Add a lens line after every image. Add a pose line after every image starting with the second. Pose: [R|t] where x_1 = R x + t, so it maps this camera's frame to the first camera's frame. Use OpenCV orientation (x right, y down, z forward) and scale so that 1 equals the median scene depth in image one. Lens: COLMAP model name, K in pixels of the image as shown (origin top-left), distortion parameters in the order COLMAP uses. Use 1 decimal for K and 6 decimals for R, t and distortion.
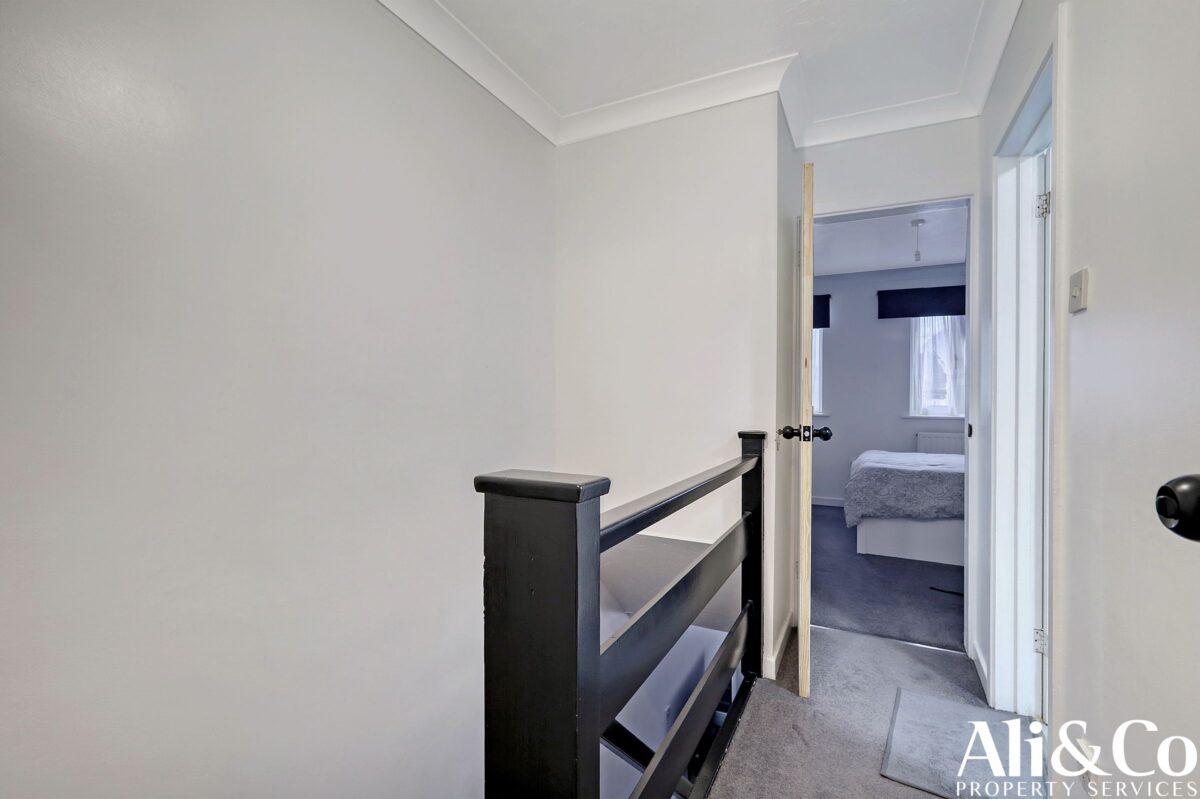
lens RADIAL K [[535.7, 0, 604.0], [0, 535.7, 400.0], [0, 0, 1]] dist [-0.000103, 0.000001]
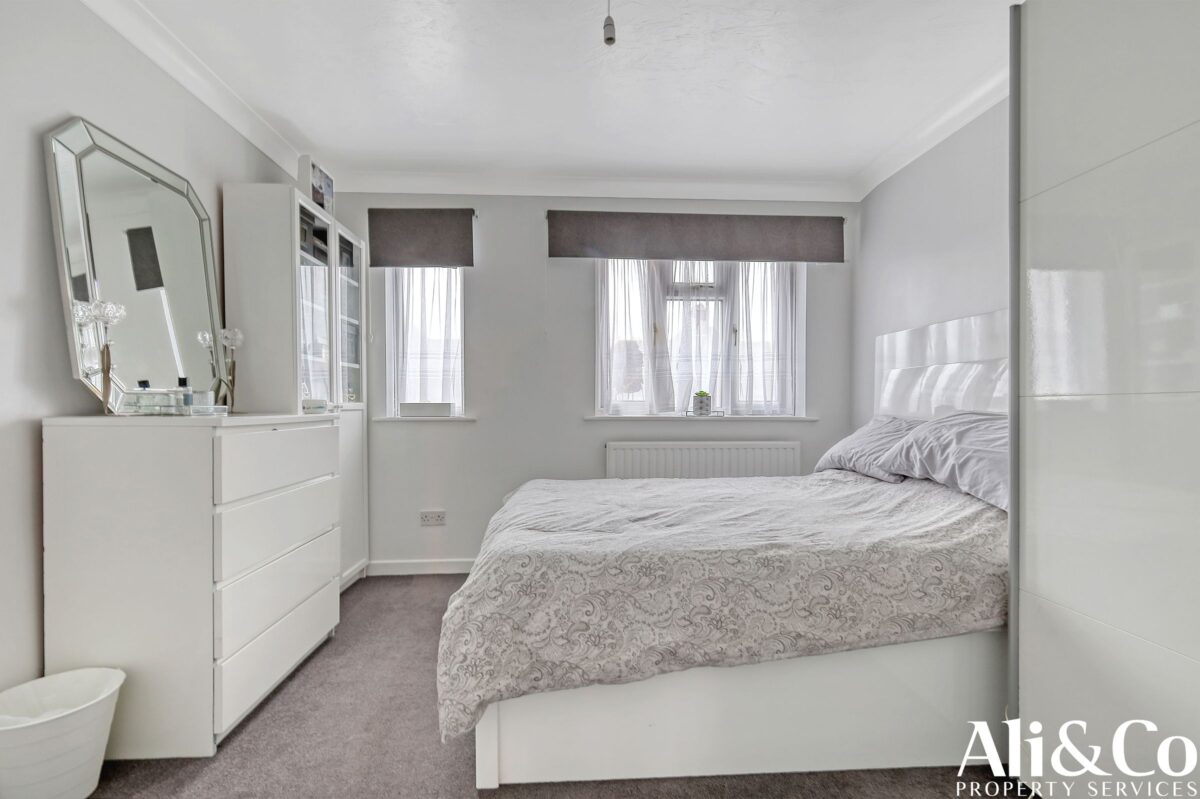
lens RADIAL K [[535.7, 0, 600.2], [0, 535.7, 406.7], [0, 0, 1]] dist [-0.000103, 0.000001]
pose [[0.863427, -0.010422, 0.504367, 0.286768], [0.009288, 0.999946, 0.004761, 0.015955], [-0.504389, 0.000574, 0.863476, 0.503471]]
